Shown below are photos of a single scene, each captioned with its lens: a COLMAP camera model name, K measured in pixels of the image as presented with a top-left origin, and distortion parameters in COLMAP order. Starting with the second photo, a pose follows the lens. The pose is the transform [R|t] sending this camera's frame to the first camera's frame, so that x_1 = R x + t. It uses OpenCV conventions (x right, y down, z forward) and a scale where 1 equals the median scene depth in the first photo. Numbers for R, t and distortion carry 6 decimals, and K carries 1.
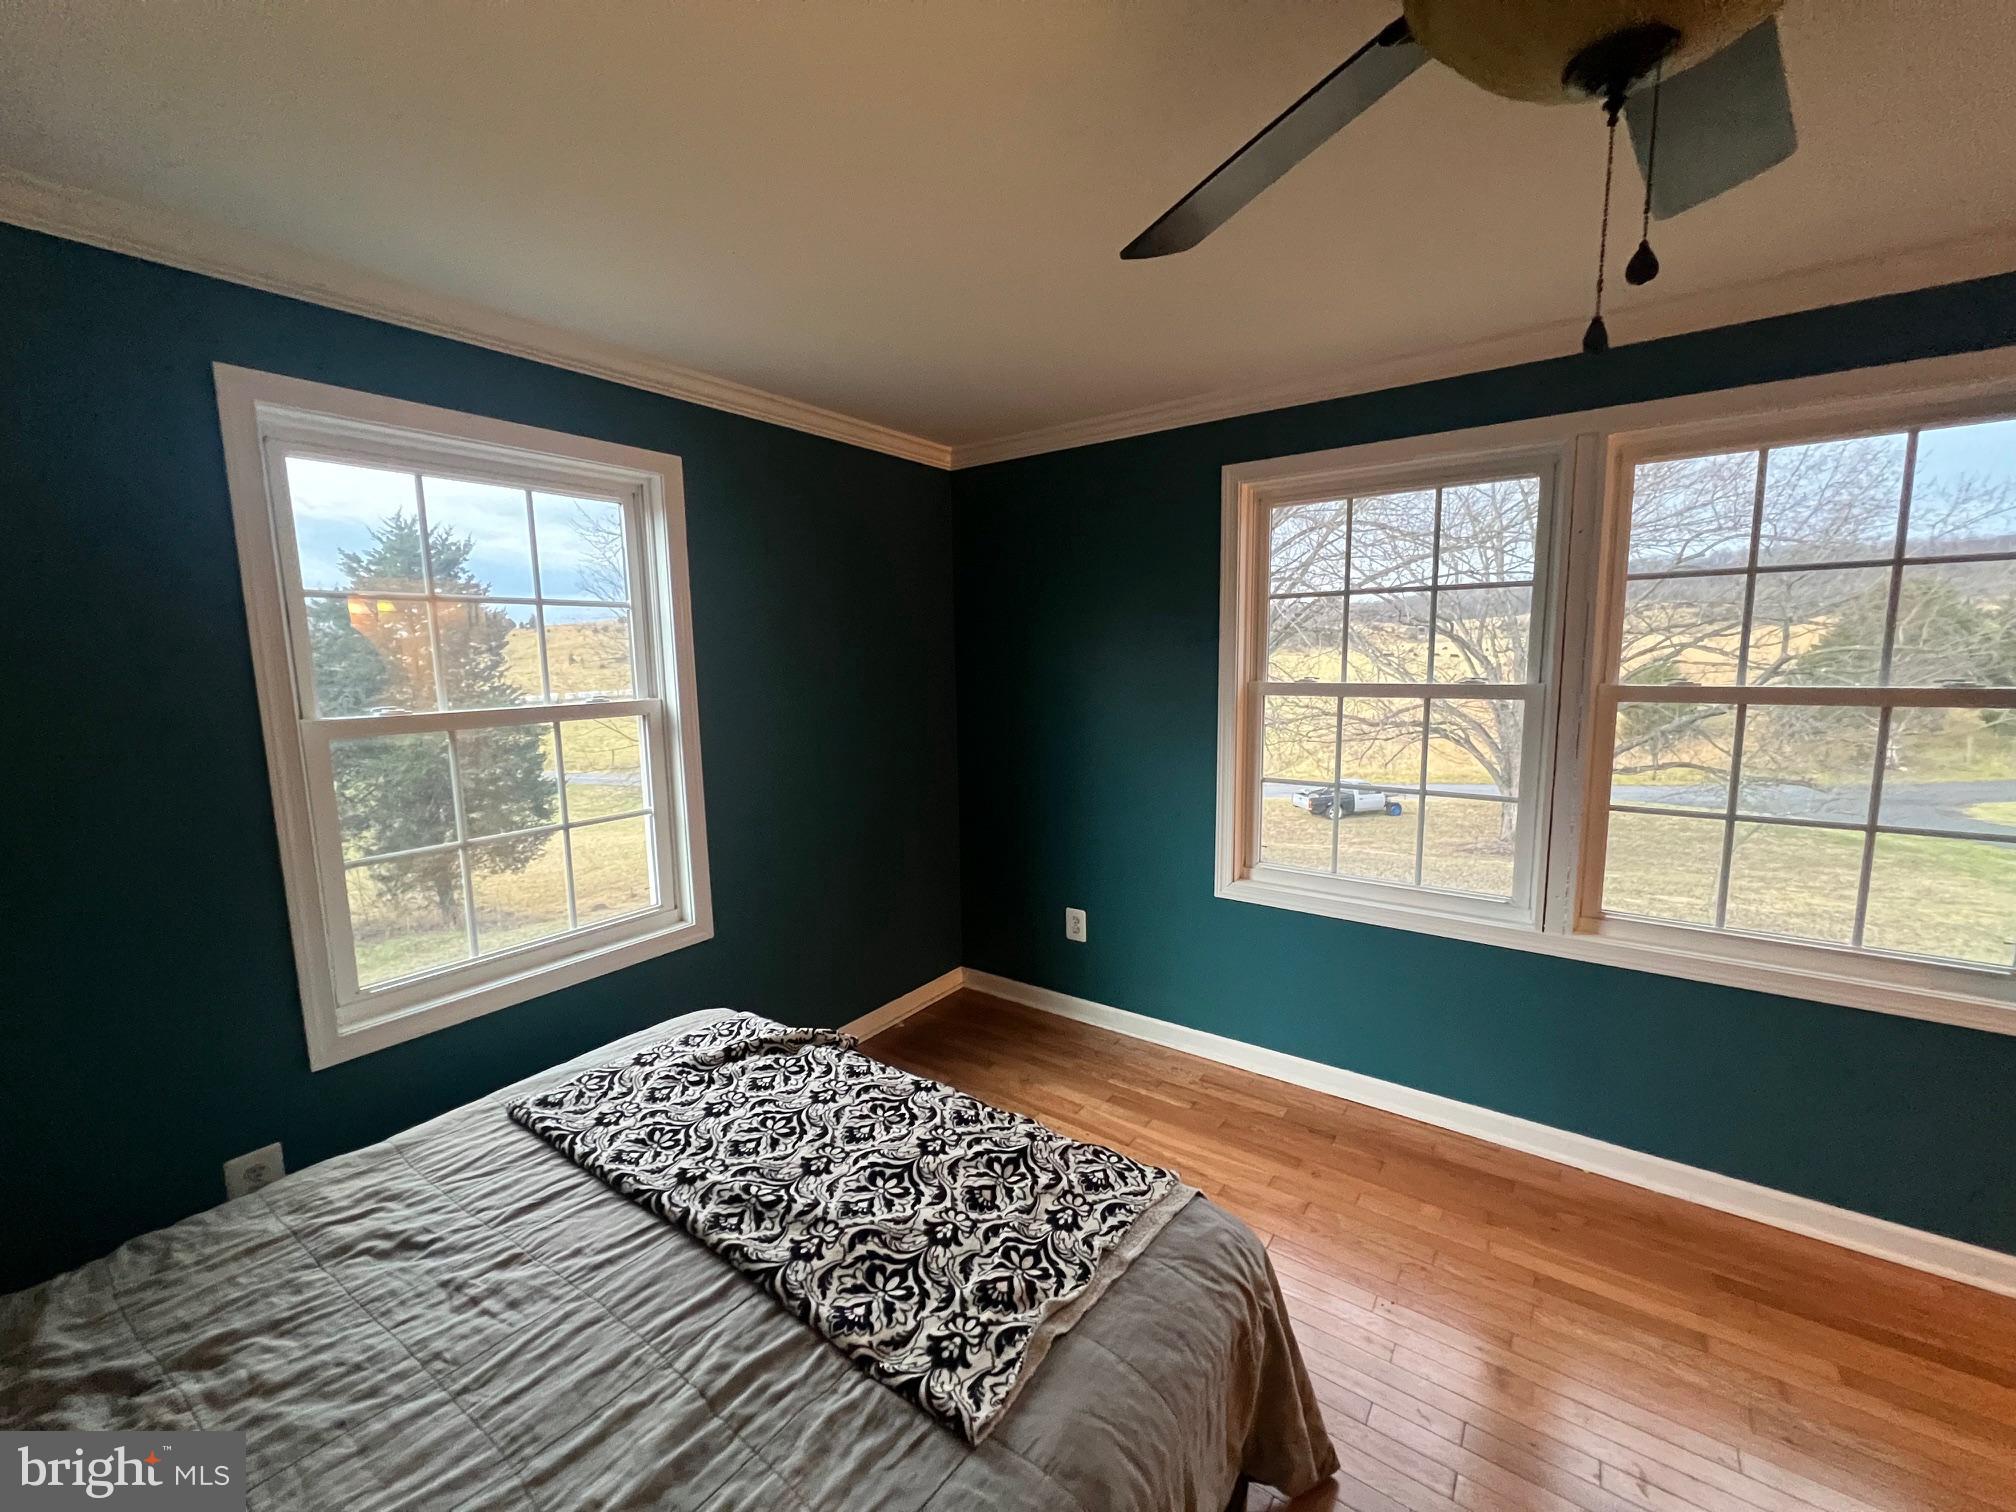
lens RADIAL K [[805.2, 0, 1002.0], [0, 805.2, 756.1], [0, 0, 1]] dist [0.000422, 0.000058]
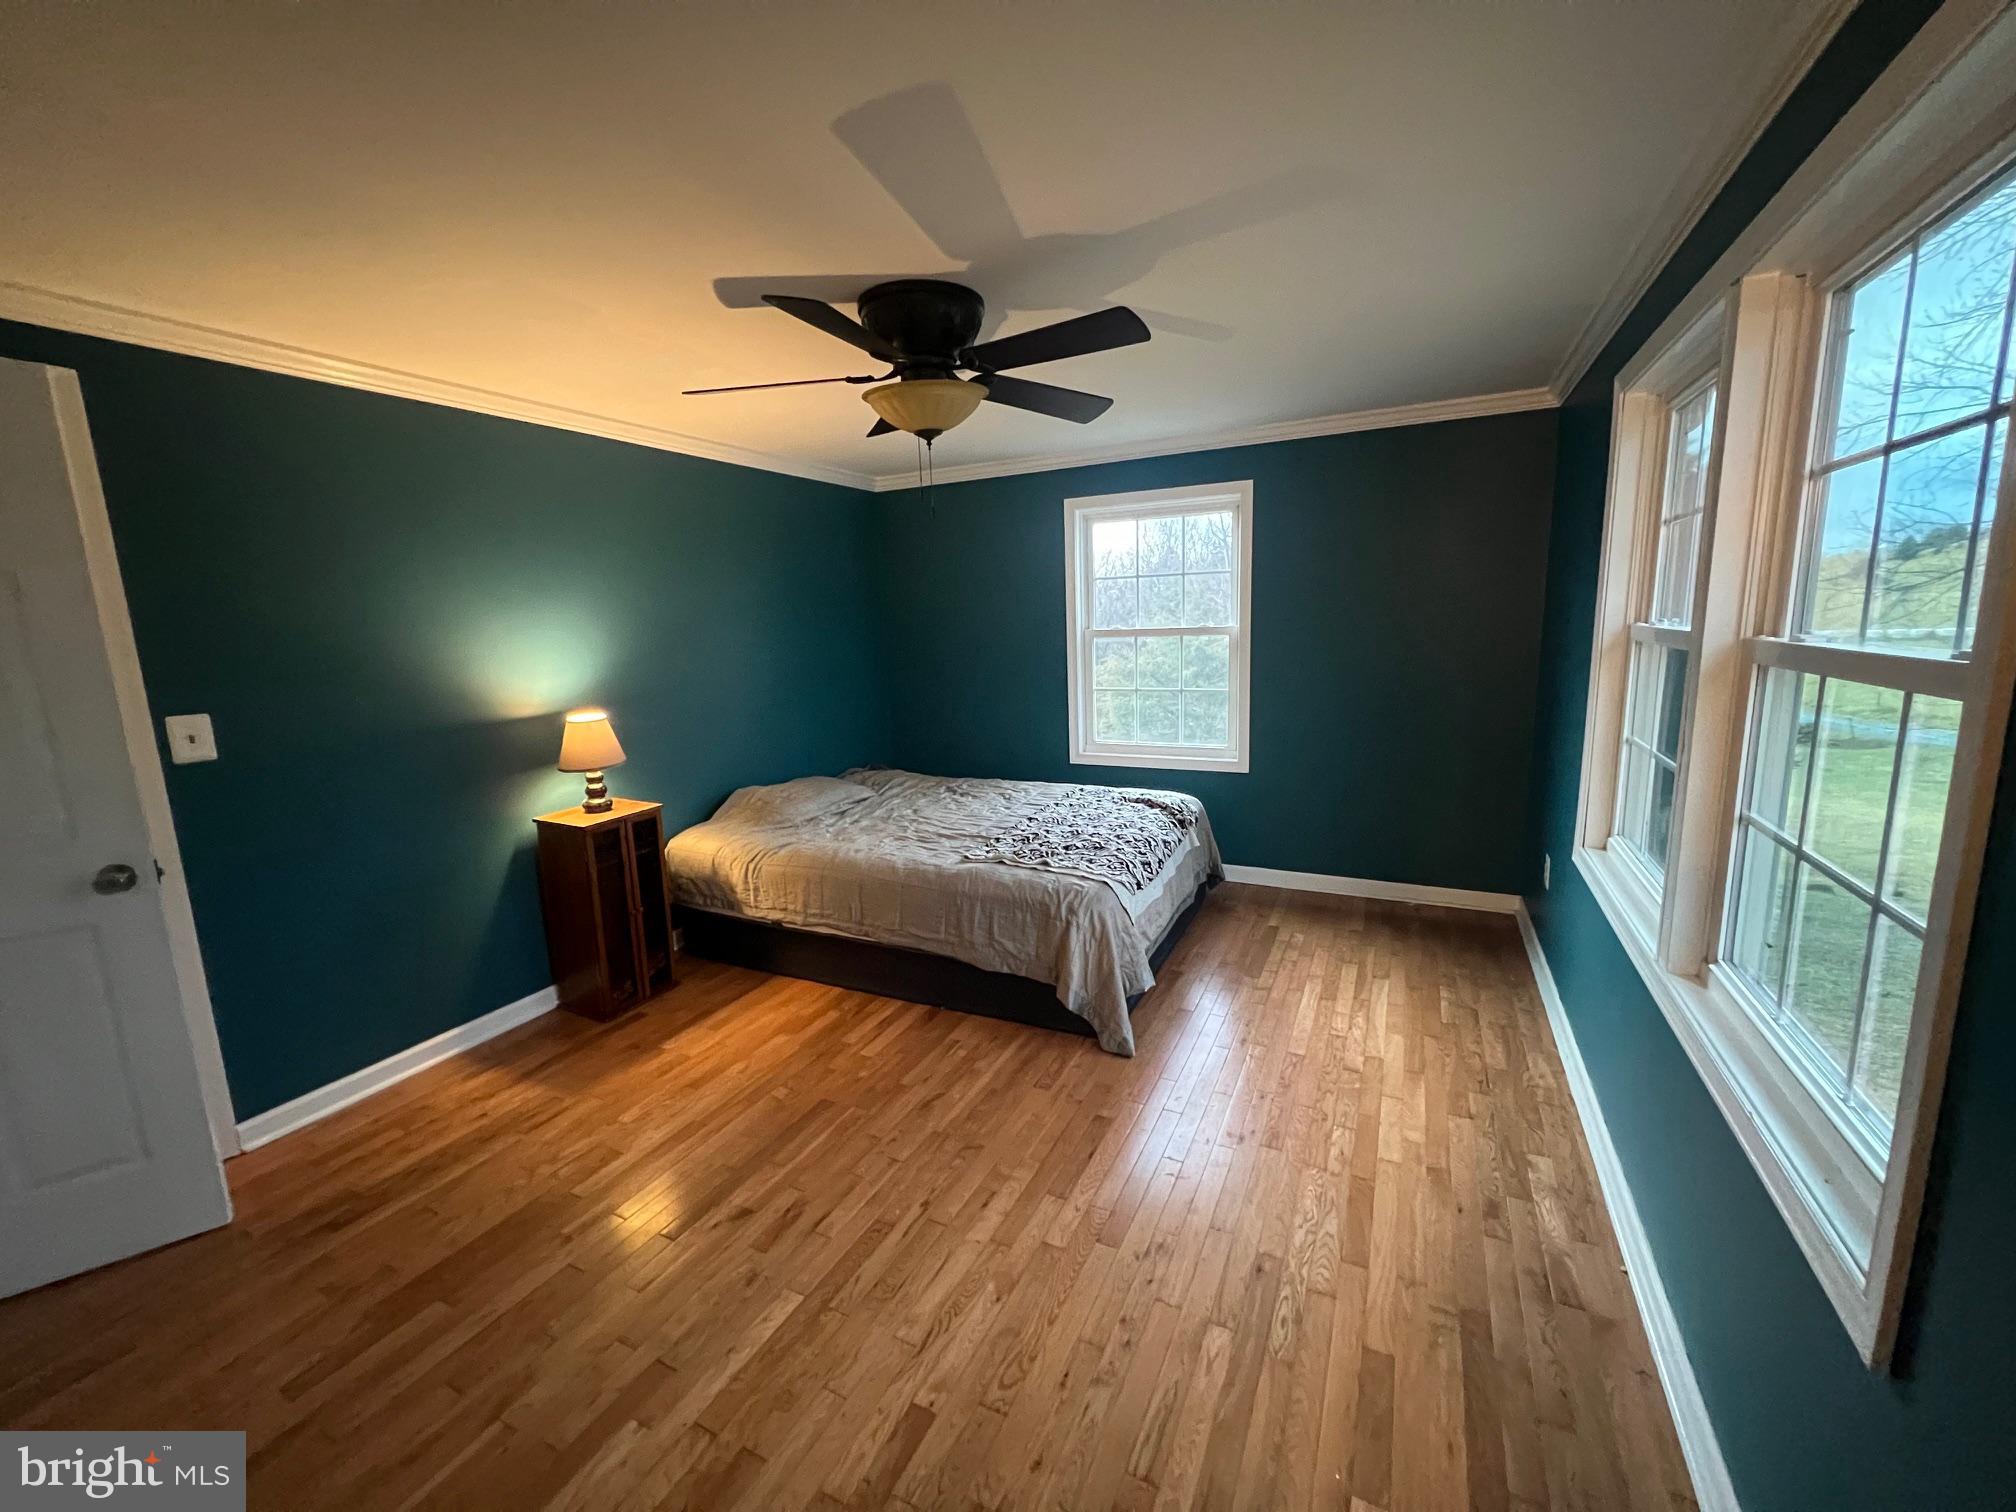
lens RADIAL K [[805.2, 0, 1002.0], [0, 805.2, 756.1], [0, 0, 1]] dist [0.000422, 0.000058]
pose [[0.174033, 0.195484, -0.965142, 1.236796], [-0.087327, 0.979301, 0.182605, -0.071088], [0.980860, 0.052504, 0.187501, 0.210761]]
